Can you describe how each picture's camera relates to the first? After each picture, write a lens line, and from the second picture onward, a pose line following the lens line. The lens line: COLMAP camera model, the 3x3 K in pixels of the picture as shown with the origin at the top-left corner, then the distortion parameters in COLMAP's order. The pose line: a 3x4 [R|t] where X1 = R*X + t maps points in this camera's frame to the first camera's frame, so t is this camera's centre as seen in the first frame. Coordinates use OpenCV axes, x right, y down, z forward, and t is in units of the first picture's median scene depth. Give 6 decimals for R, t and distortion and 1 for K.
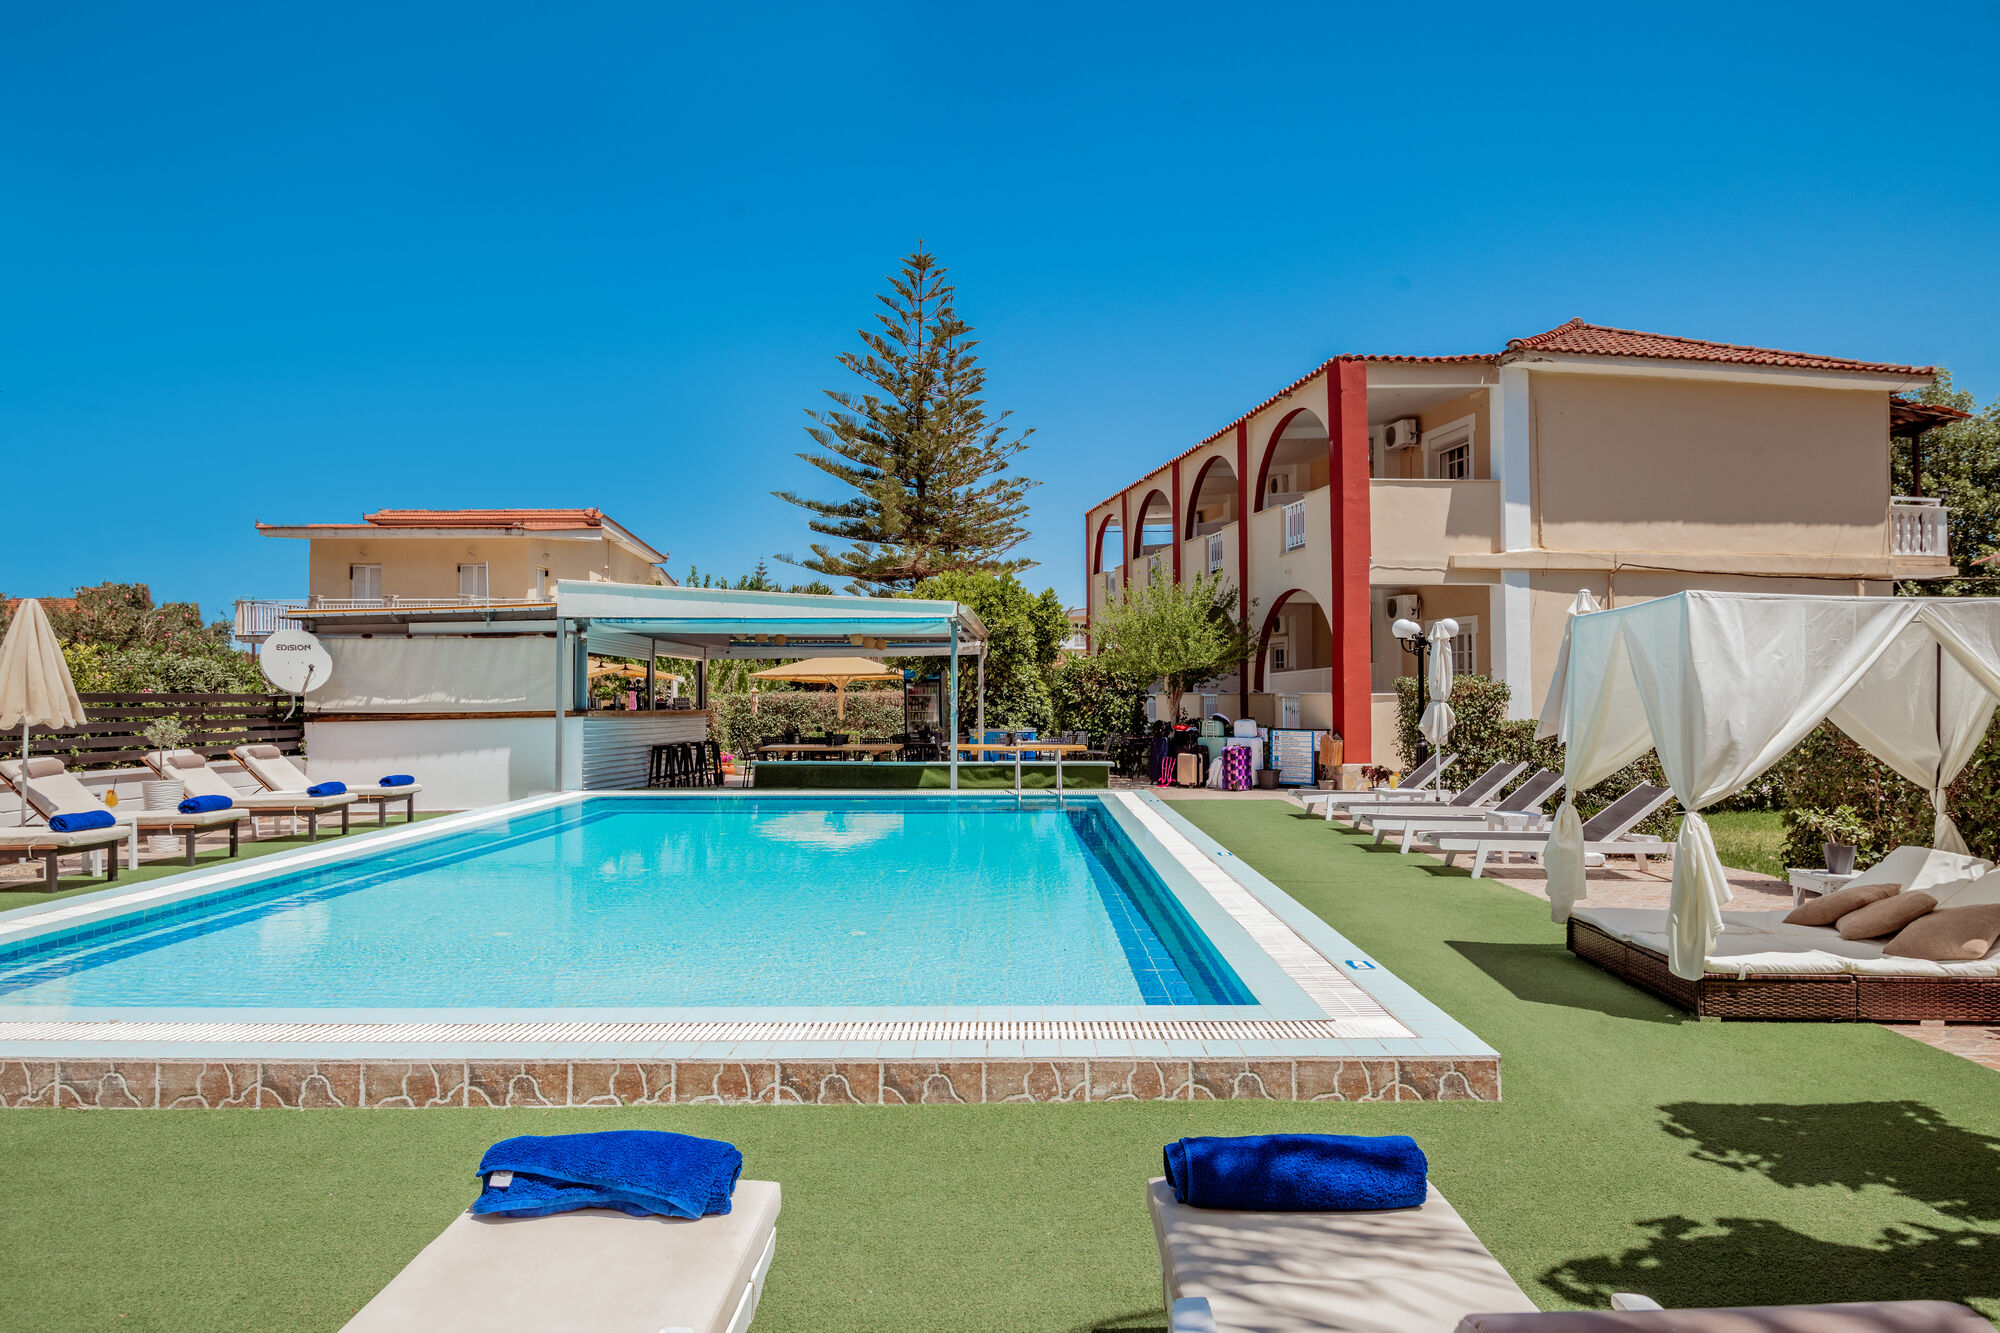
lens RADIAL K [[1223.4, 0, 998.4], [0, 1223.4, 656.2], [0, 0, 1]] dist [-0.013525, -0.003559]
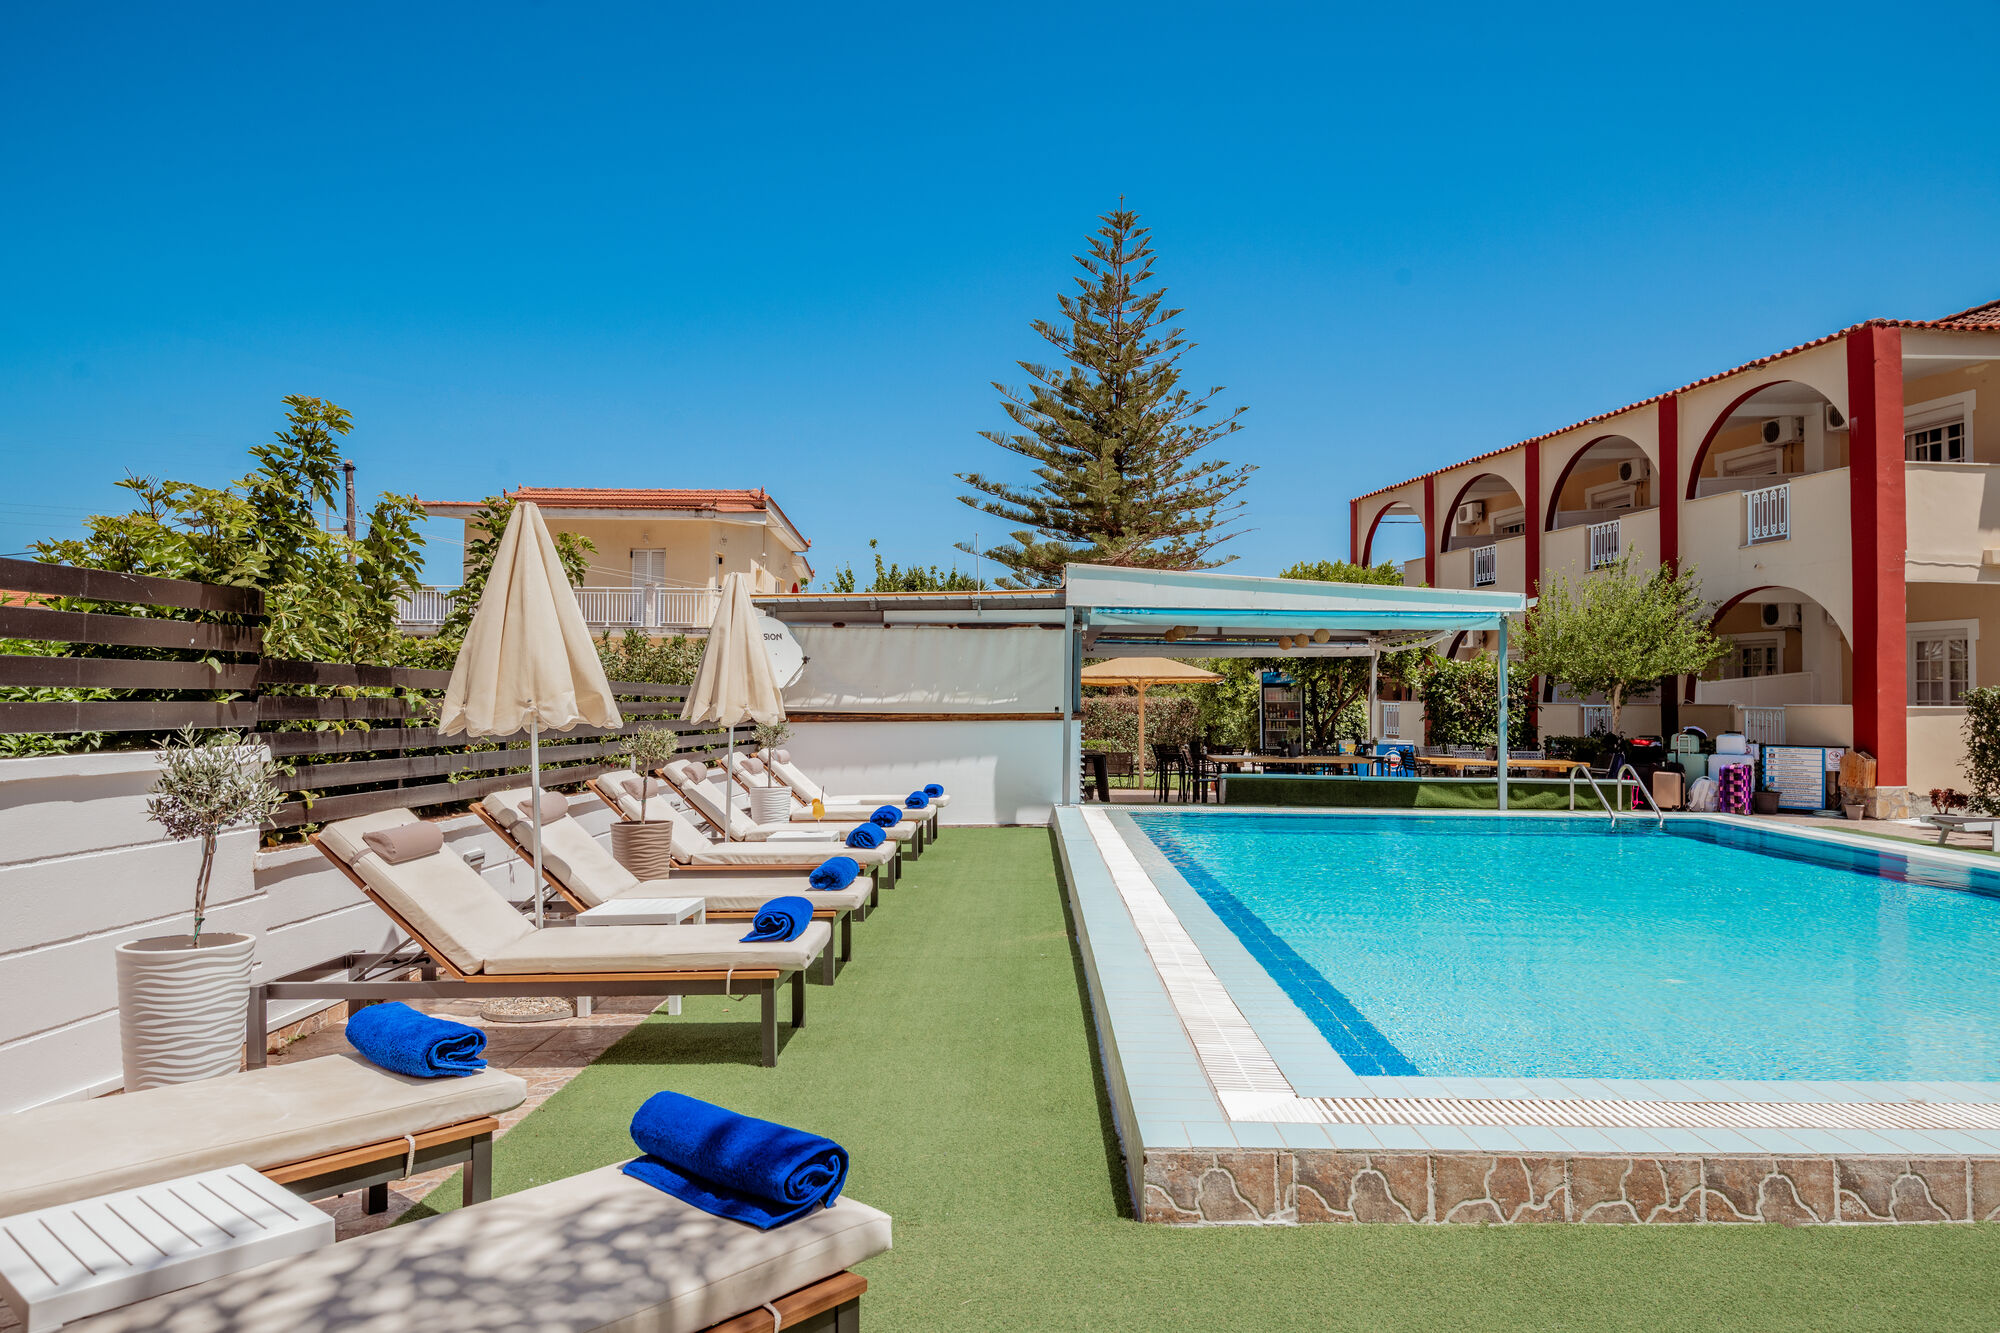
lens RADIAL K [[1319.0, 0, 999.9], [0, 1319.0, 667.2], [0, 0, 1]] dist [-0.005629, -0.013116]
pose [[0.999898, 0.013218, 0.005425, -0.351335], [-0.013245, 0.999900, 0.004915, 0.006466], [-0.005359, -0.004986, 0.999973, 0.060791]]
